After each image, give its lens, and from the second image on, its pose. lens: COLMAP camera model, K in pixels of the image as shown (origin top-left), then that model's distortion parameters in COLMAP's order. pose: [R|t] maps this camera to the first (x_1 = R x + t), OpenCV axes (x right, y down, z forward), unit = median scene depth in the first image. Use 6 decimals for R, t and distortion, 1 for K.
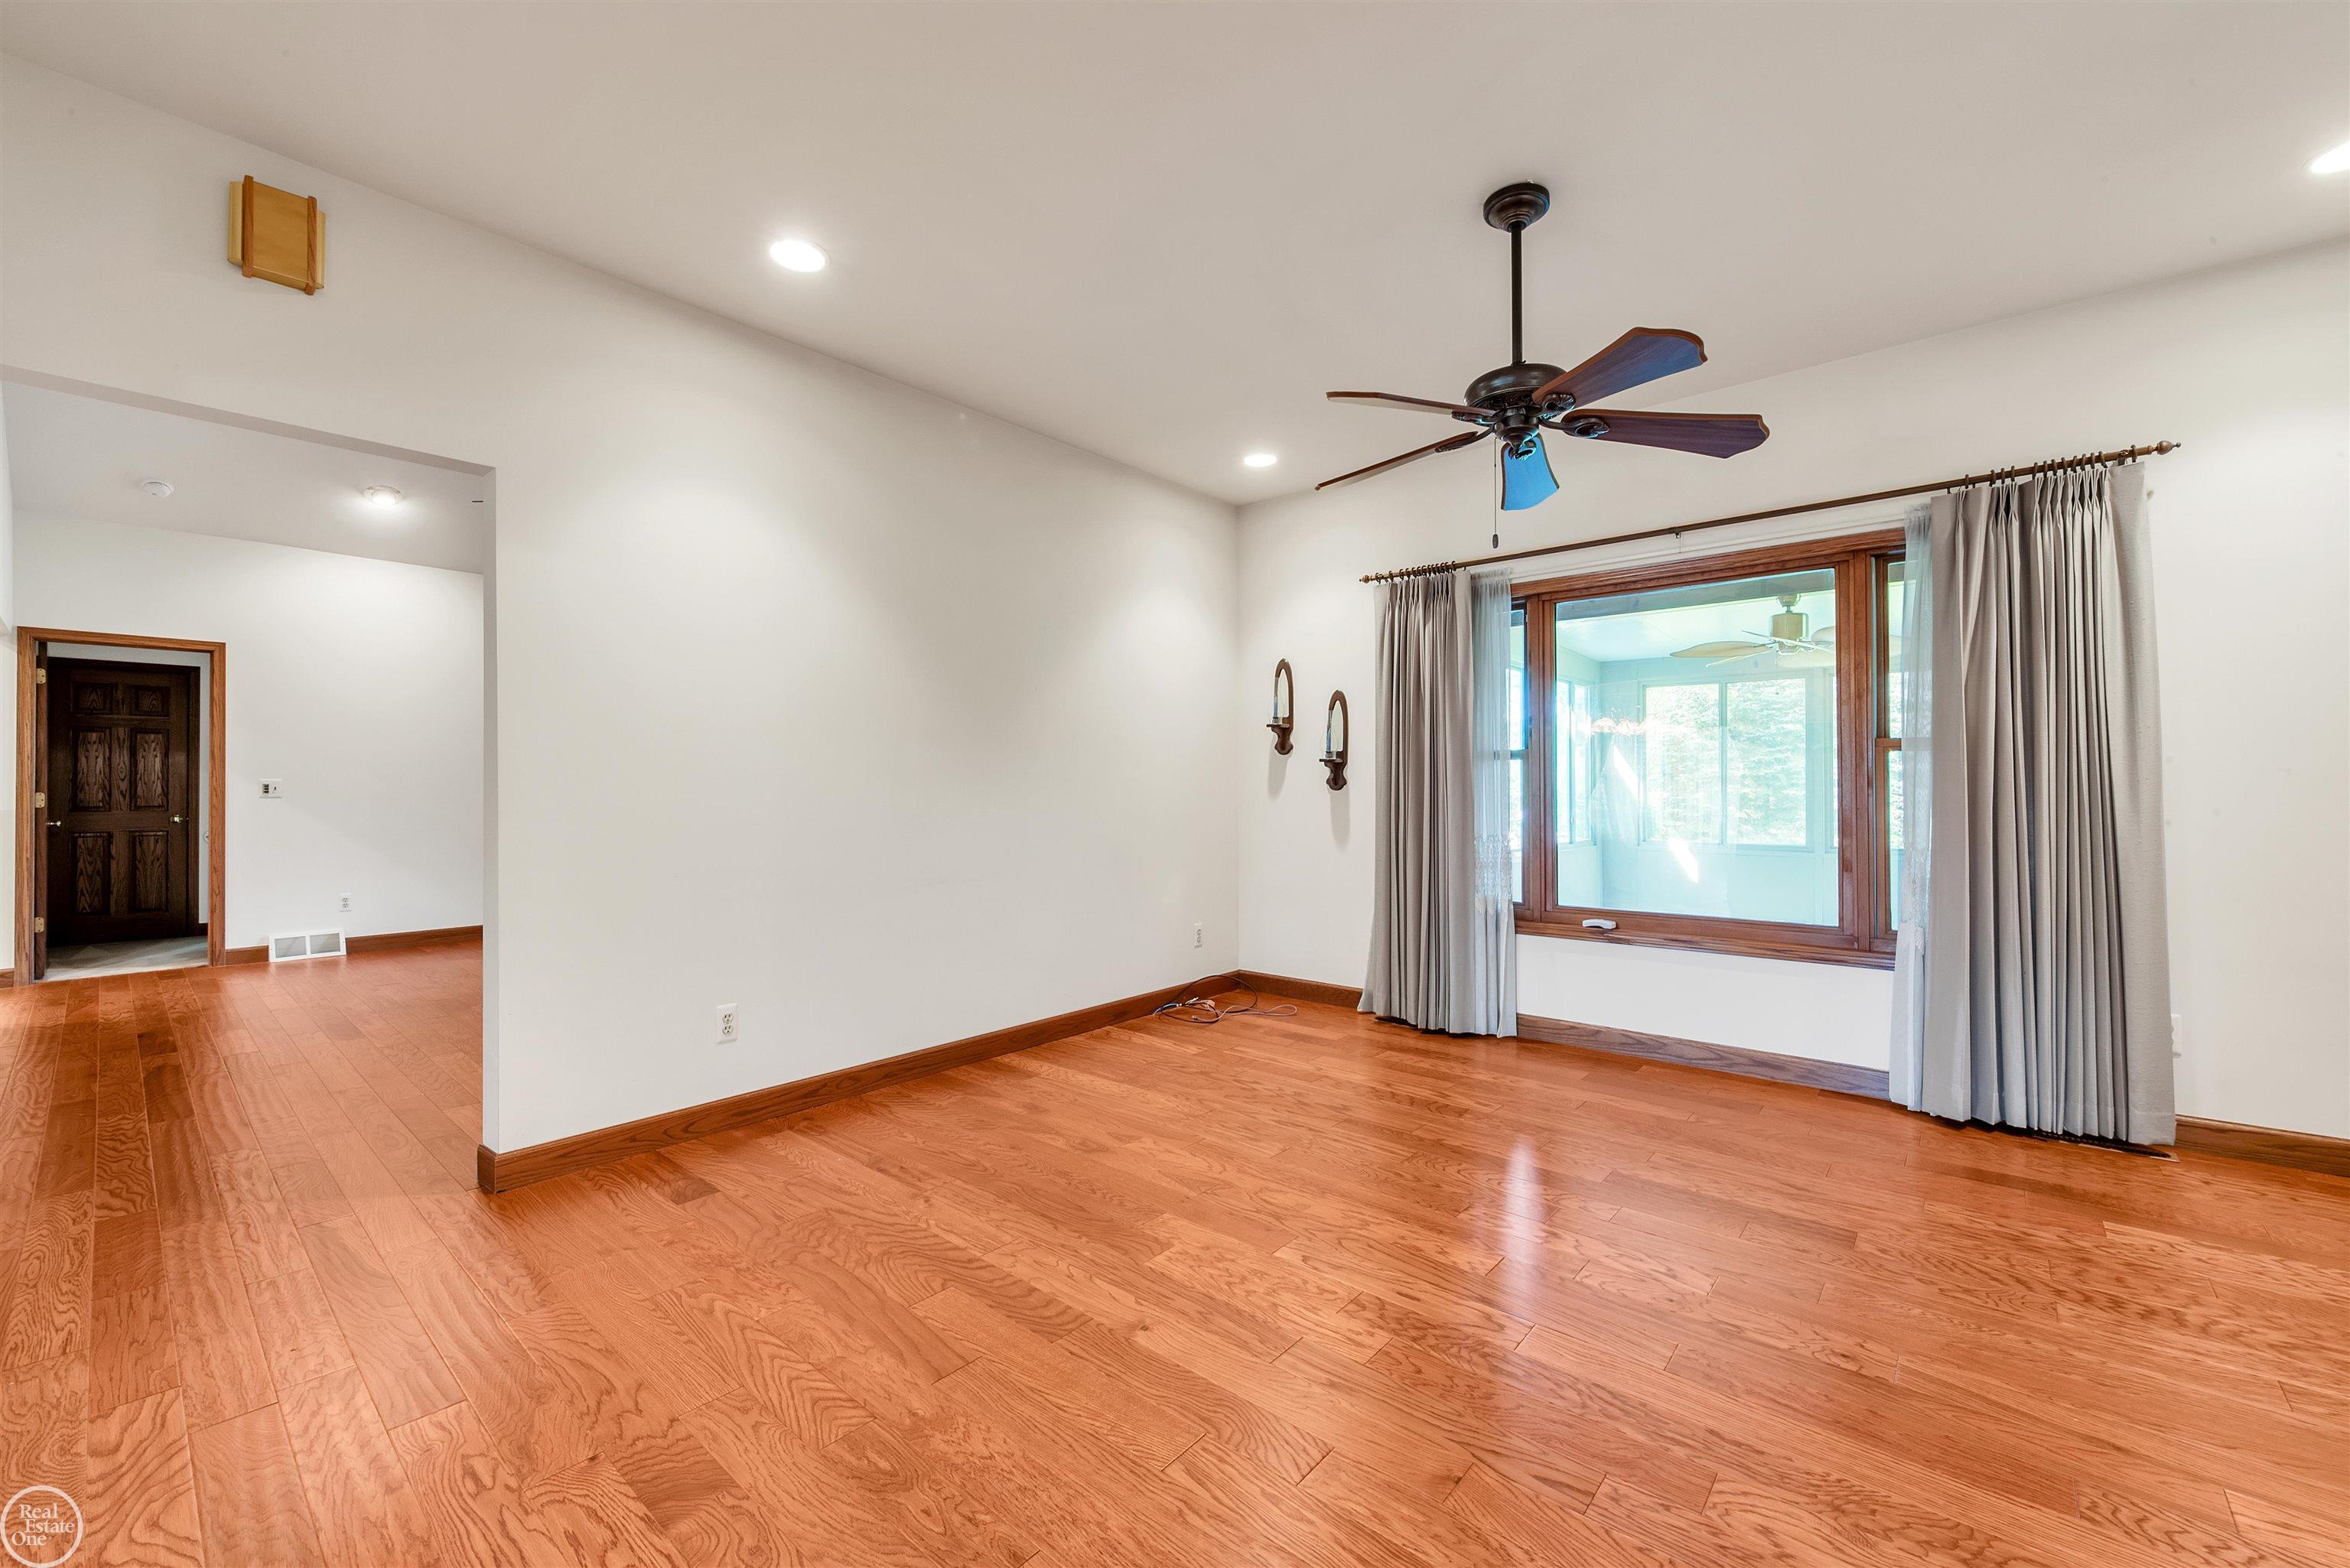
lens RADIAL K [[934.1, 0, 1164.4], [0, 934.1, 781.4], [0, 0, 1]] dist [-0.000226, -0.000099]
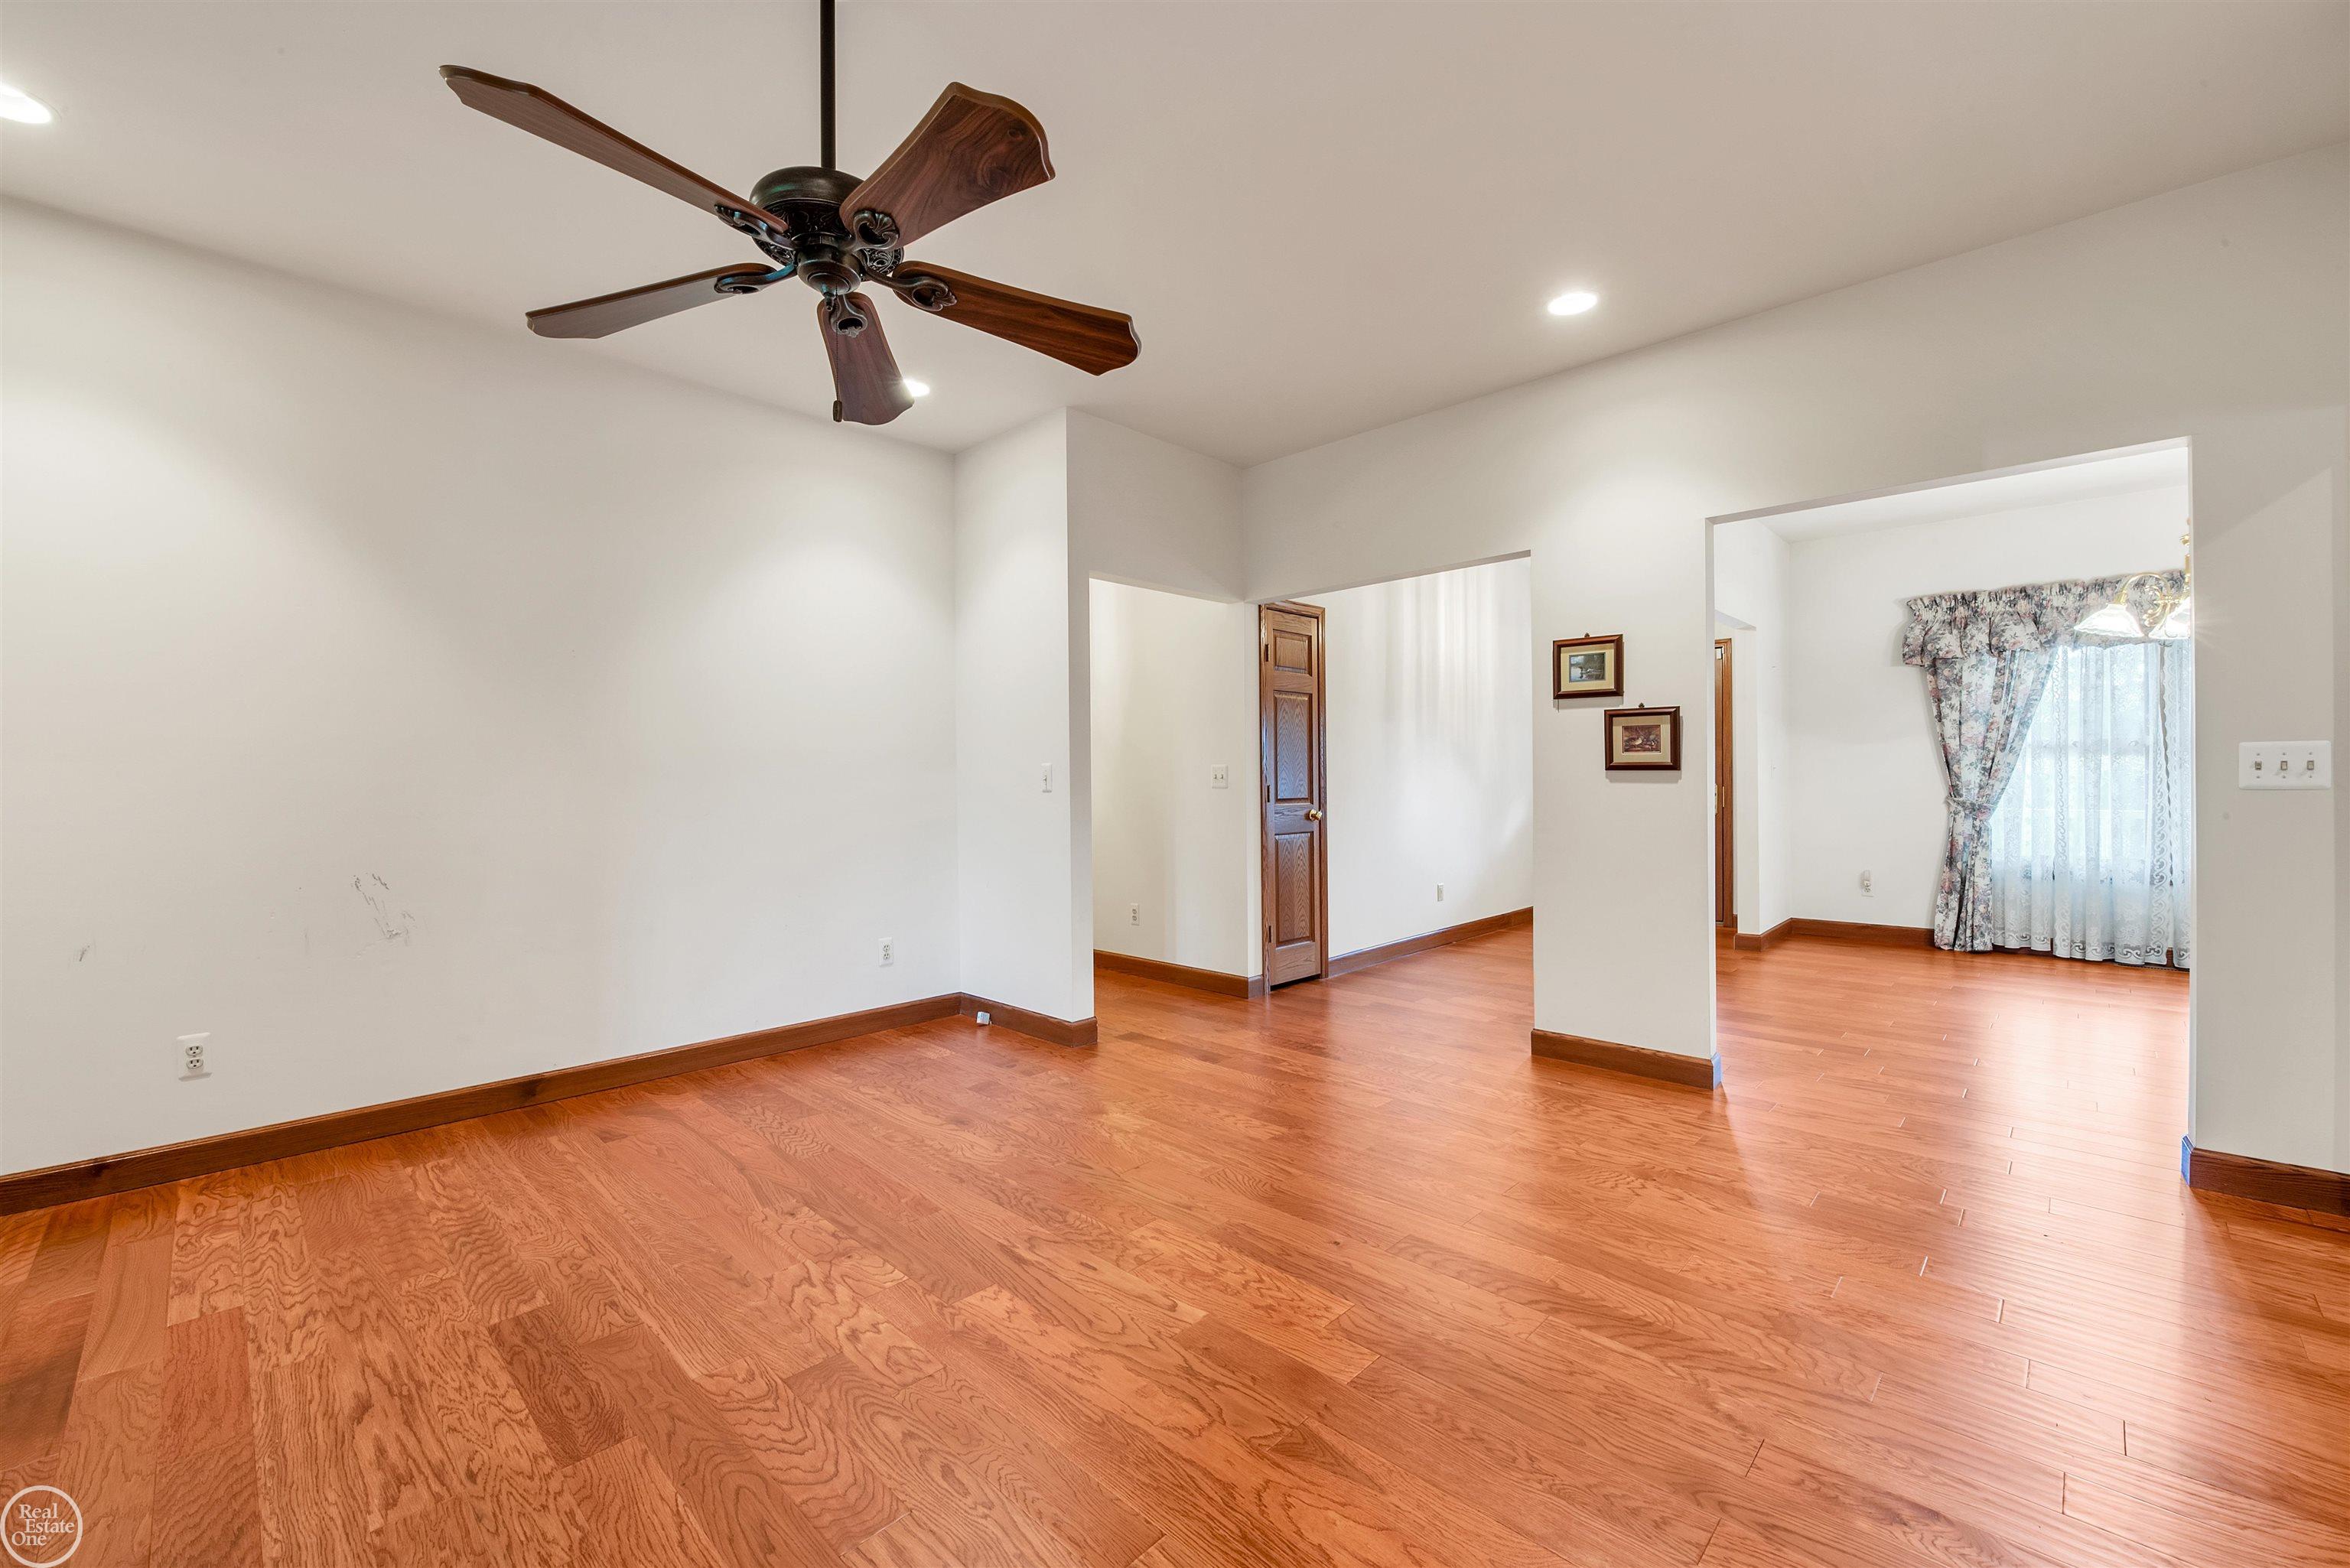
lens RADIAL K [[934.1, 0, 1176.8], [0, 934.1, 782.7], [0, 0, 1]] dist [-0.000226, -0.000099]
pose [[-0.998916, 0.011319, 0.045152, 0.102422], [0.011029, 0.999917, -0.006672, 0.019255], [-0.045224, -0.006166, -0.998958, 1.903068]]
